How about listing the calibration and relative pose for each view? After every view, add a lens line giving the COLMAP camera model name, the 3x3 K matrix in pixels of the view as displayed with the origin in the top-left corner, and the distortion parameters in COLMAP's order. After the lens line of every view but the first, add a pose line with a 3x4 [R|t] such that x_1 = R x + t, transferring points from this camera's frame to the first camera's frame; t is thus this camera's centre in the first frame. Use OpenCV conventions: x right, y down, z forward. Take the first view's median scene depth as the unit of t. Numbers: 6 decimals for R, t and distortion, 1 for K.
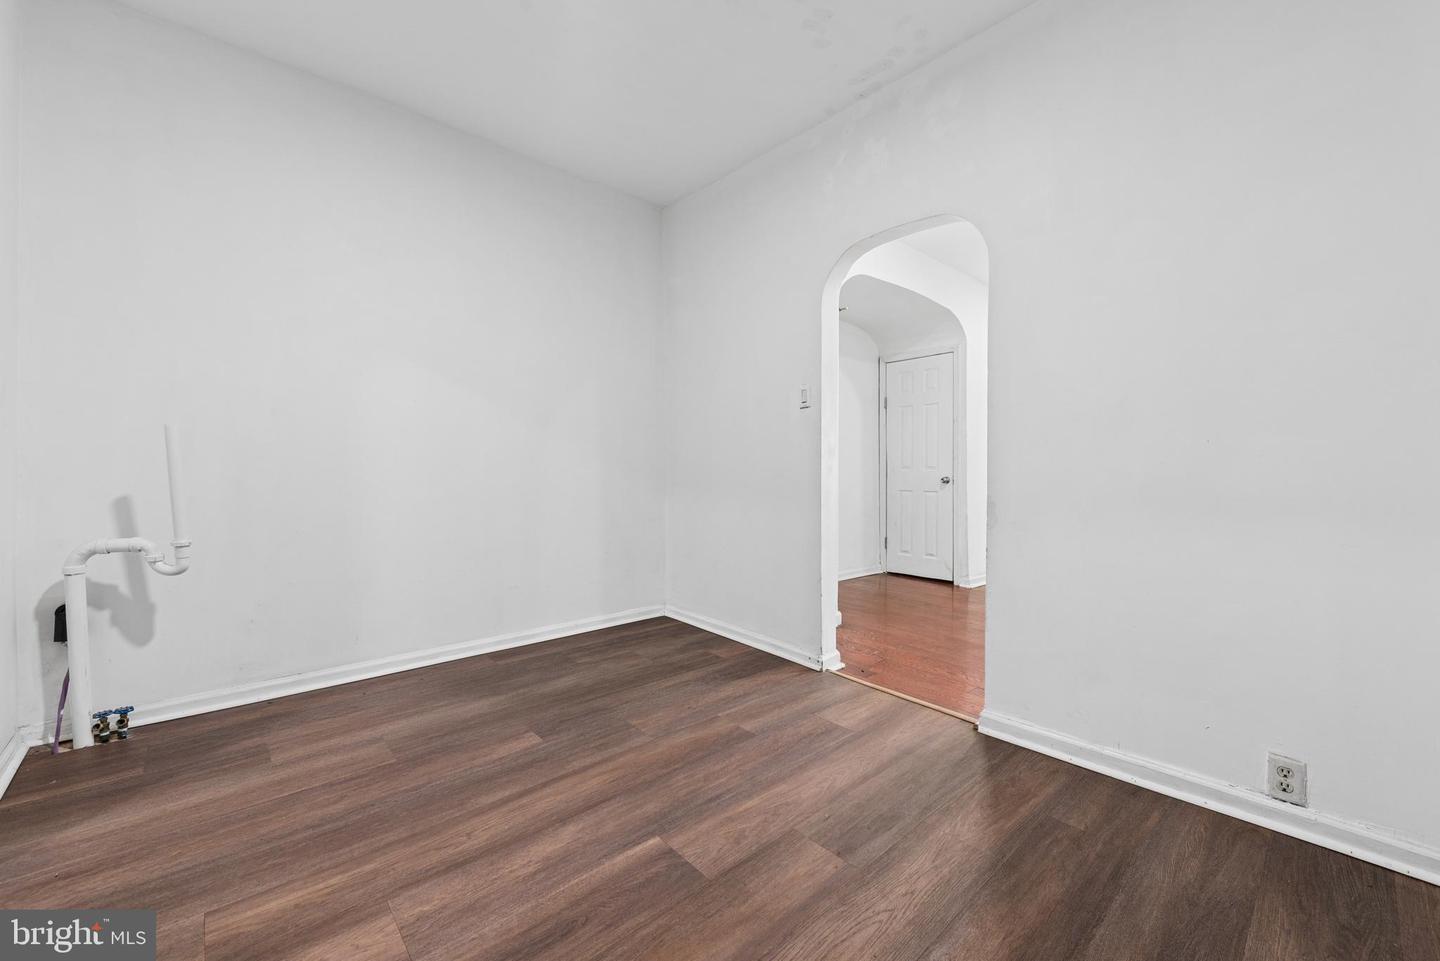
lens RADIAL K [[572.3, 0, 713.6], [0, 572.3, 480.4], [0, 0, 1]] dist [0.009521, -0.003382]
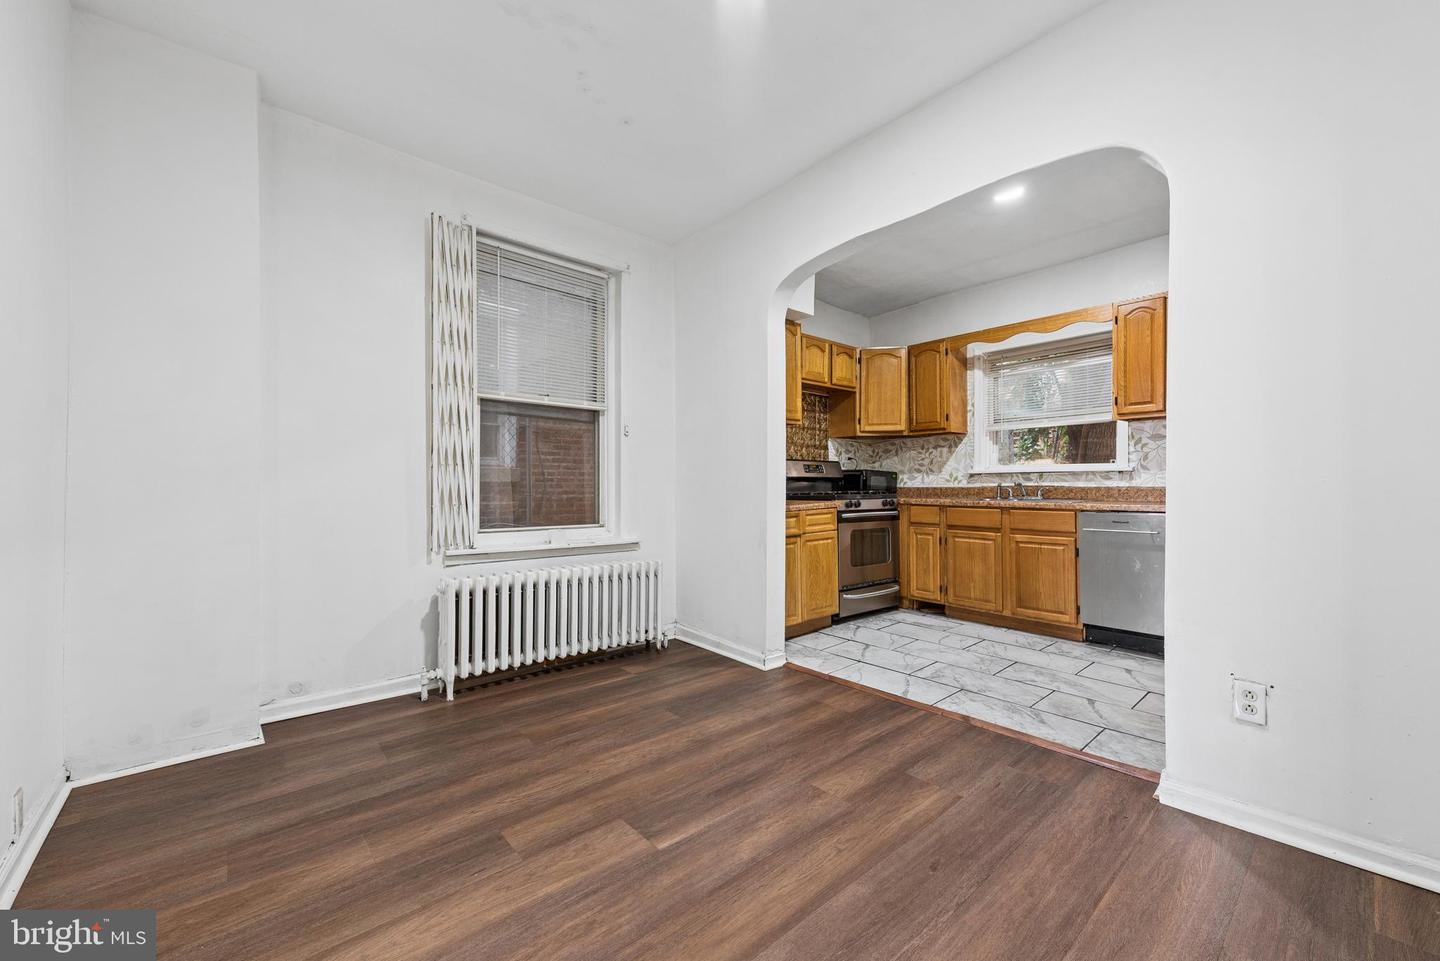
lens RADIAL K [[572.3, 0, 708.6], [0, 572.3, 475.0], [0, 0, 1]] dist [0.009521, -0.003382]
pose [[-0.999355, -0.004703, 0.035612, -0.189532], [-0.004858, 0.999979, -0.004290, -0.052094], [-0.035591, -0.004460, -0.999356, 1.755910]]
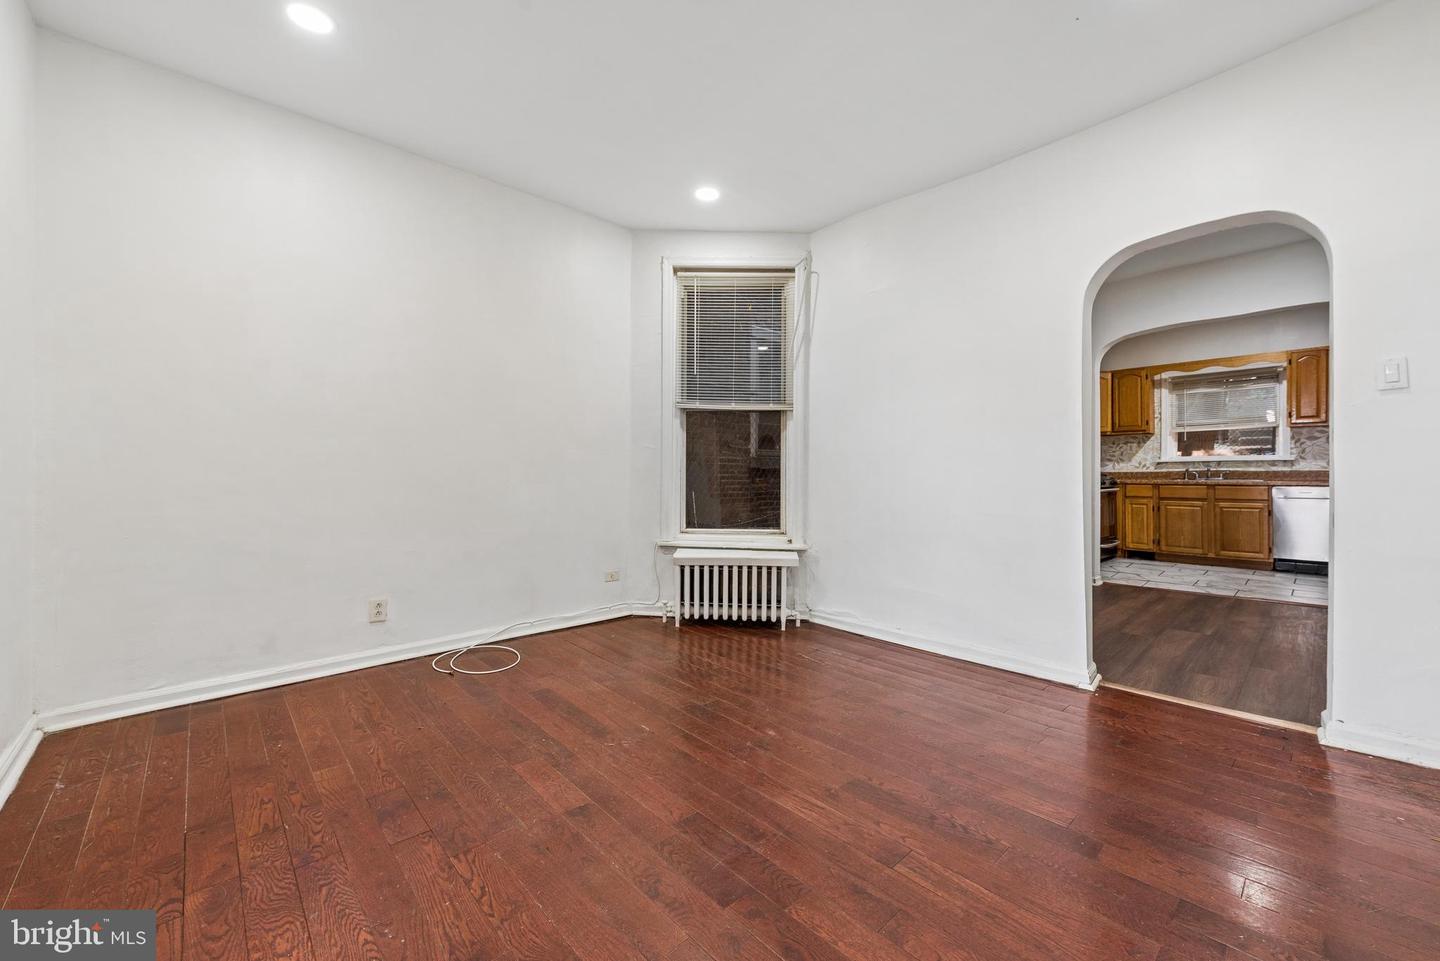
lens RADIAL K [[572.3, 0, 707.7], [0, 572.3, 471.4], [0, 0, 1]] dist [0.009521, -0.003382]
pose [[-0.999980, -0.001603, -0.006136, 1.635327], [-0.001670, 0.999939, 0.010938, -0.051452], [0.006118, 0.010948, -0.999921, 2.793178]]
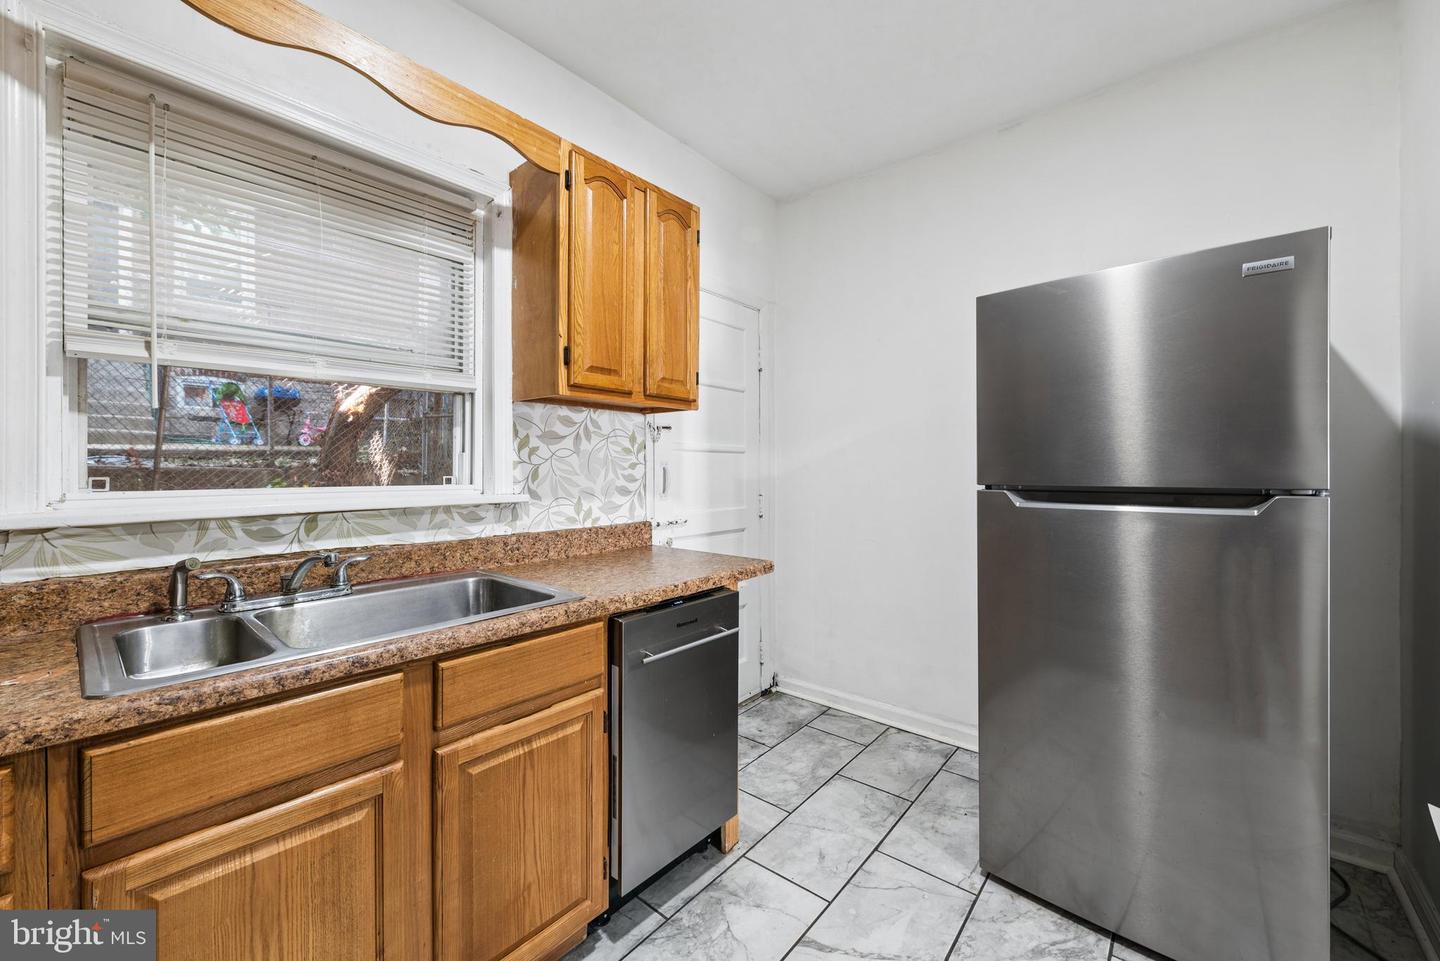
lens RADIAL K [[572.3, 0, 721.3], [0, 572.3, 470.6], [0, 0, 1]] dist [0.009521, -0.003382]
pose [[0.146354, -0.000705, -0.989232, -0.591089], [-0.011186, 0.999935, -0.002368, -0.143187], [0.989169, 0.011412, 0.146337, -0.217252]]
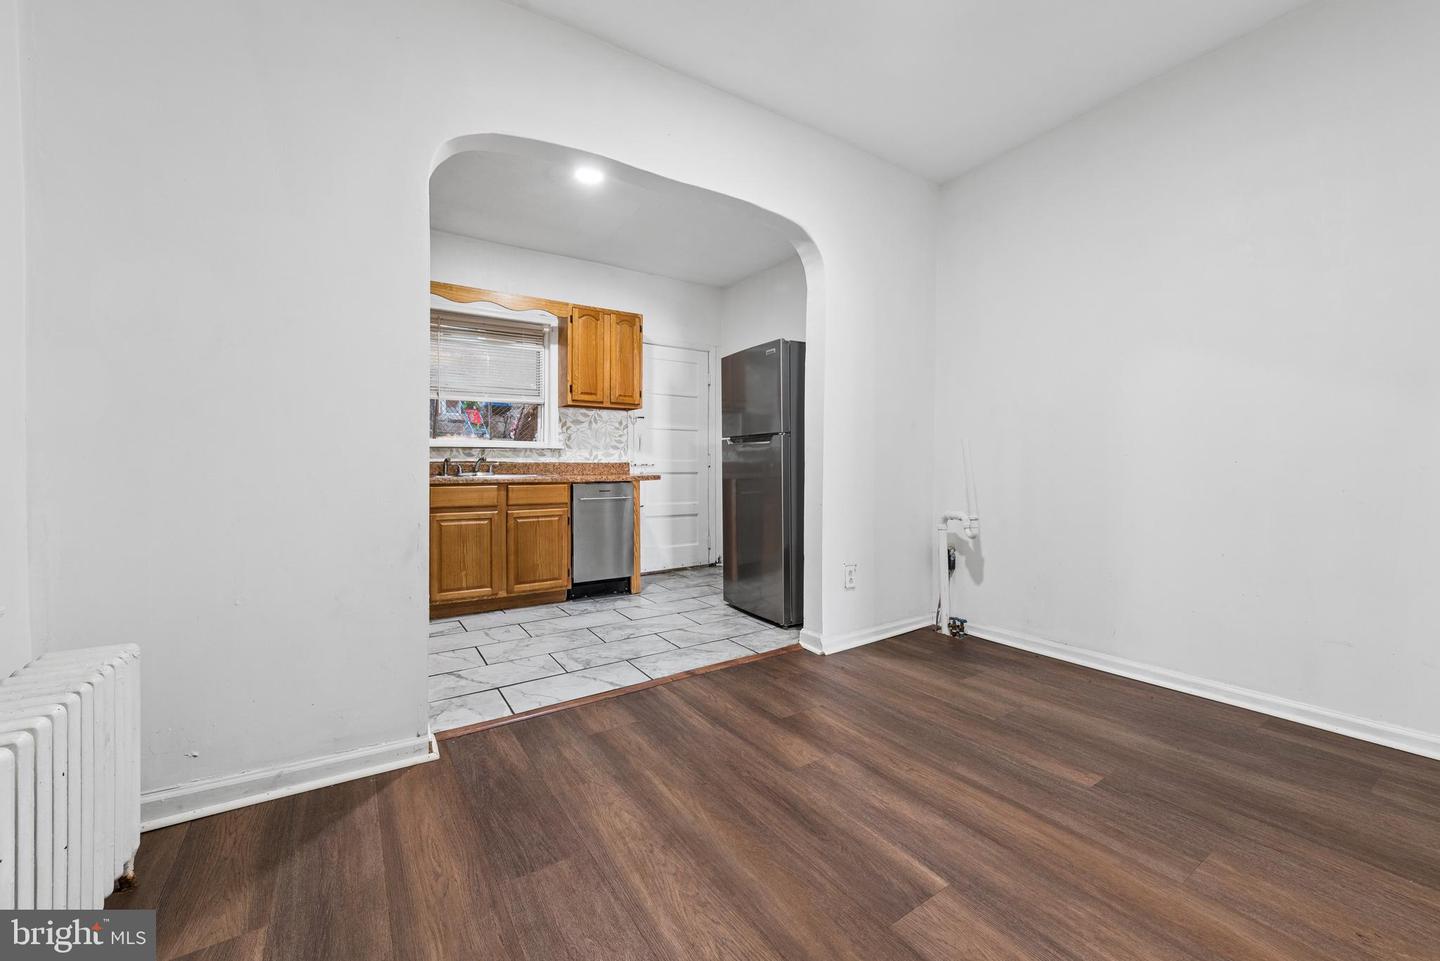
lens RADIAL K [[572.3, 0, 741.7], [0, 572.3, 470.9], [0, 0, 1]] dist [0.009521, -0.003382]
pose [[-0.127456, 0.002675, -0.991841, 0.700626], [-0.015479, 0.999869, 0.004686, -0.012718], [0.991723, 0.015950, -0.127398, 0.673488]]
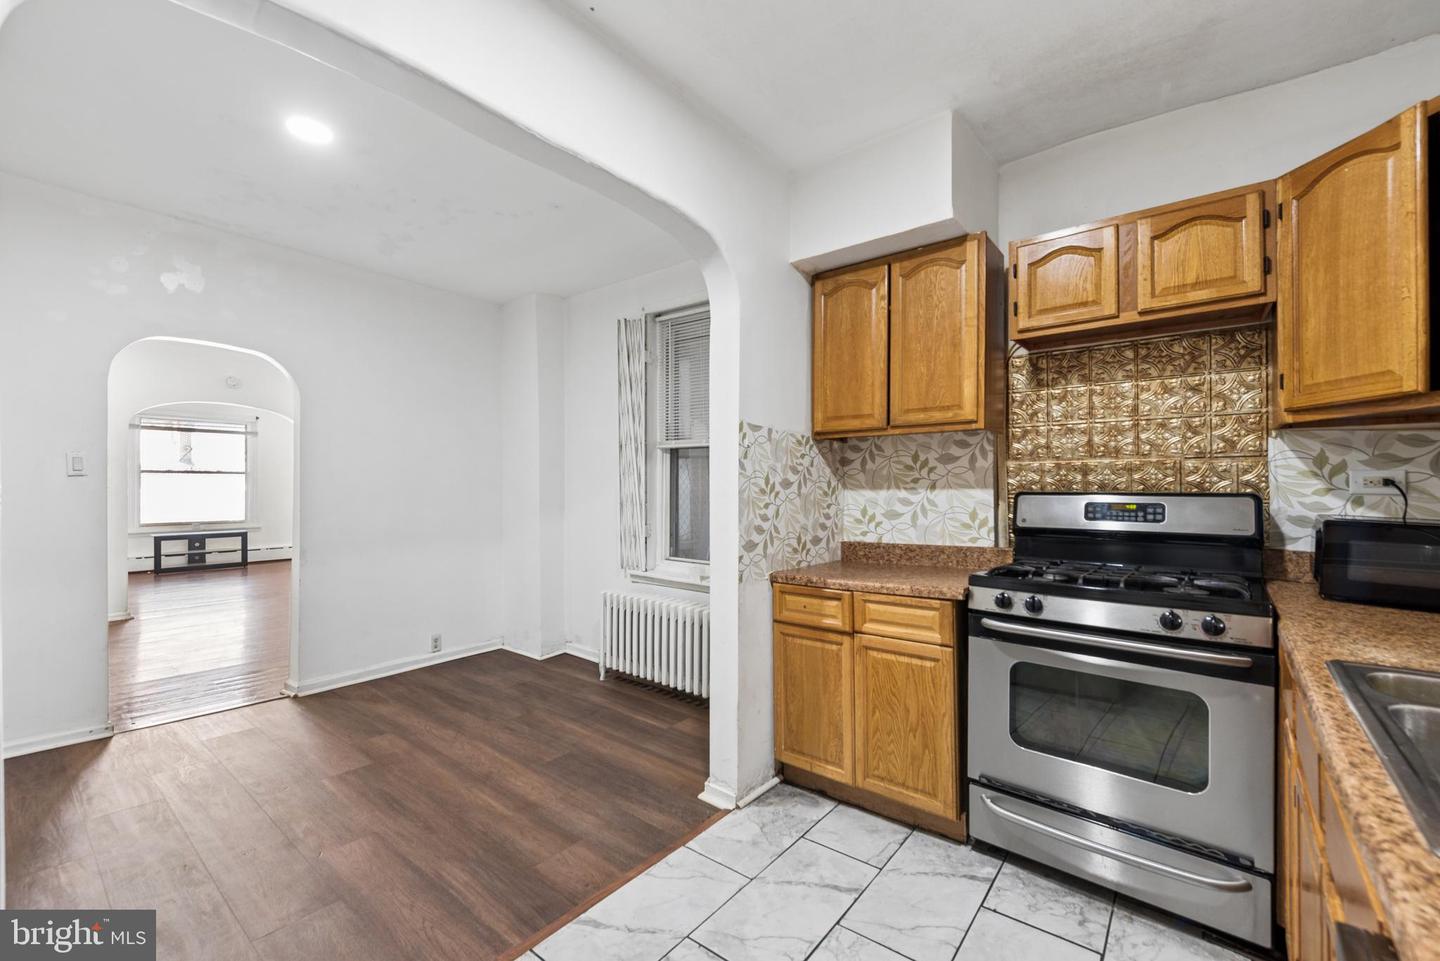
lens RADIAL K [[577.1, 0, 728.0], [0, 577.1, 480.9], [0, 0, 1]] dist [-0.002369, -0.000215]
pose [[-0.164653, 0.005544, 0.986336, -1.603156], [0.013053, 0.999909, -0.003441, -0.164356], [-0.986265, 0.012308, -0.164711, 0.115336]]
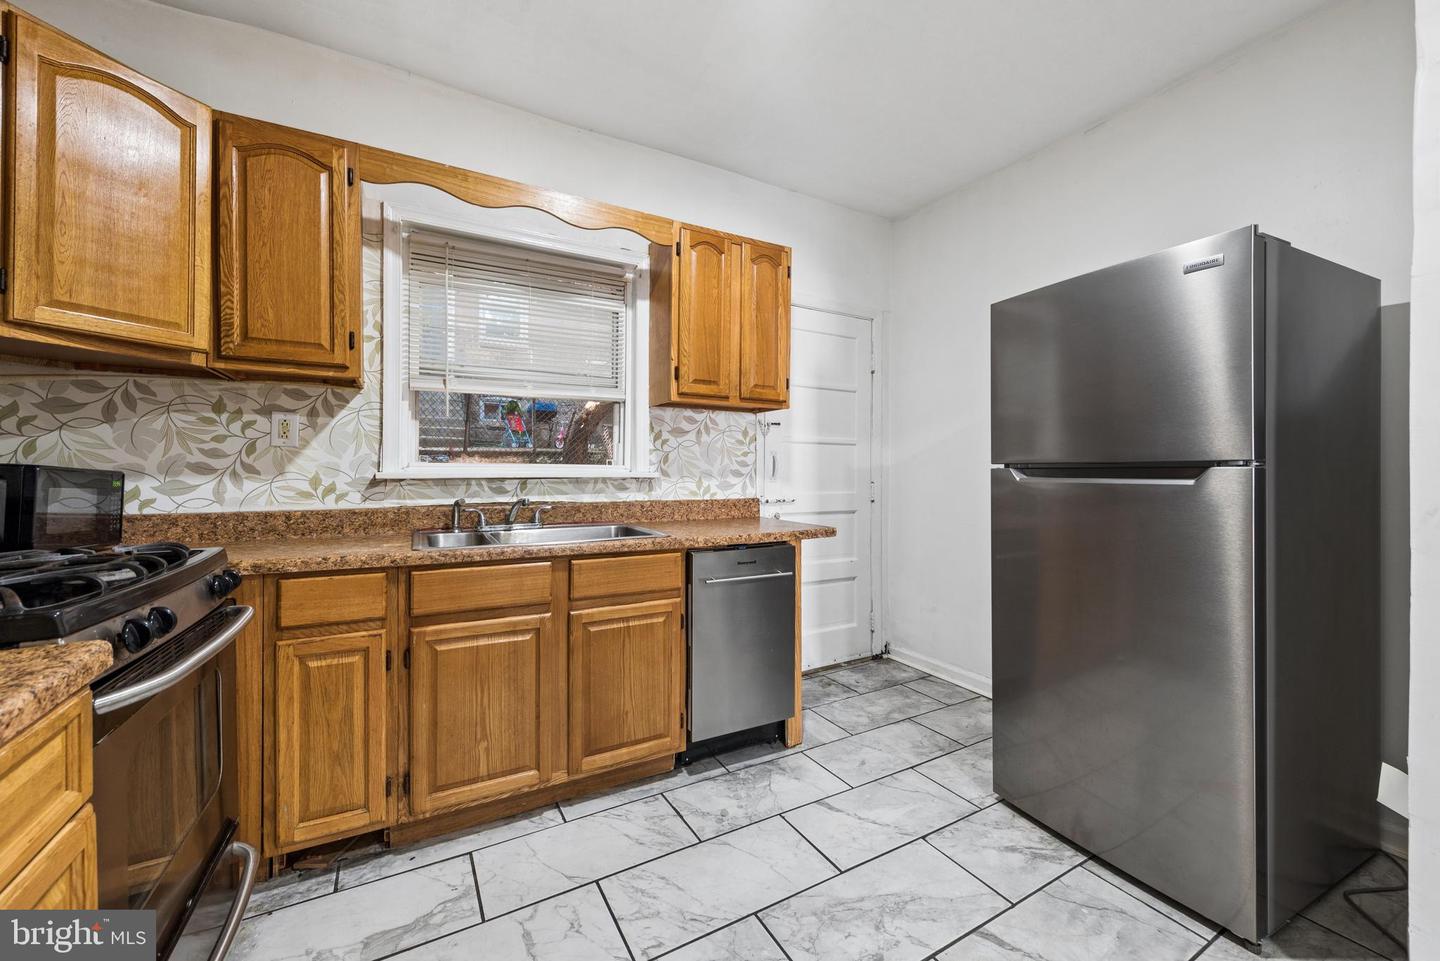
lens RADIAL K [[572.3, 0, 735.8], [0, 572.3, 473.0], [0, 0, 1]] dist [0.009521, -0.003382]
pose [[-0.199611, -0.004017, -0.979867, -0.284095], [-0.018887, 0.999822, -0.000251, -0.100545], [0.979693, 0.018457, -0.199651, 0.071194]]
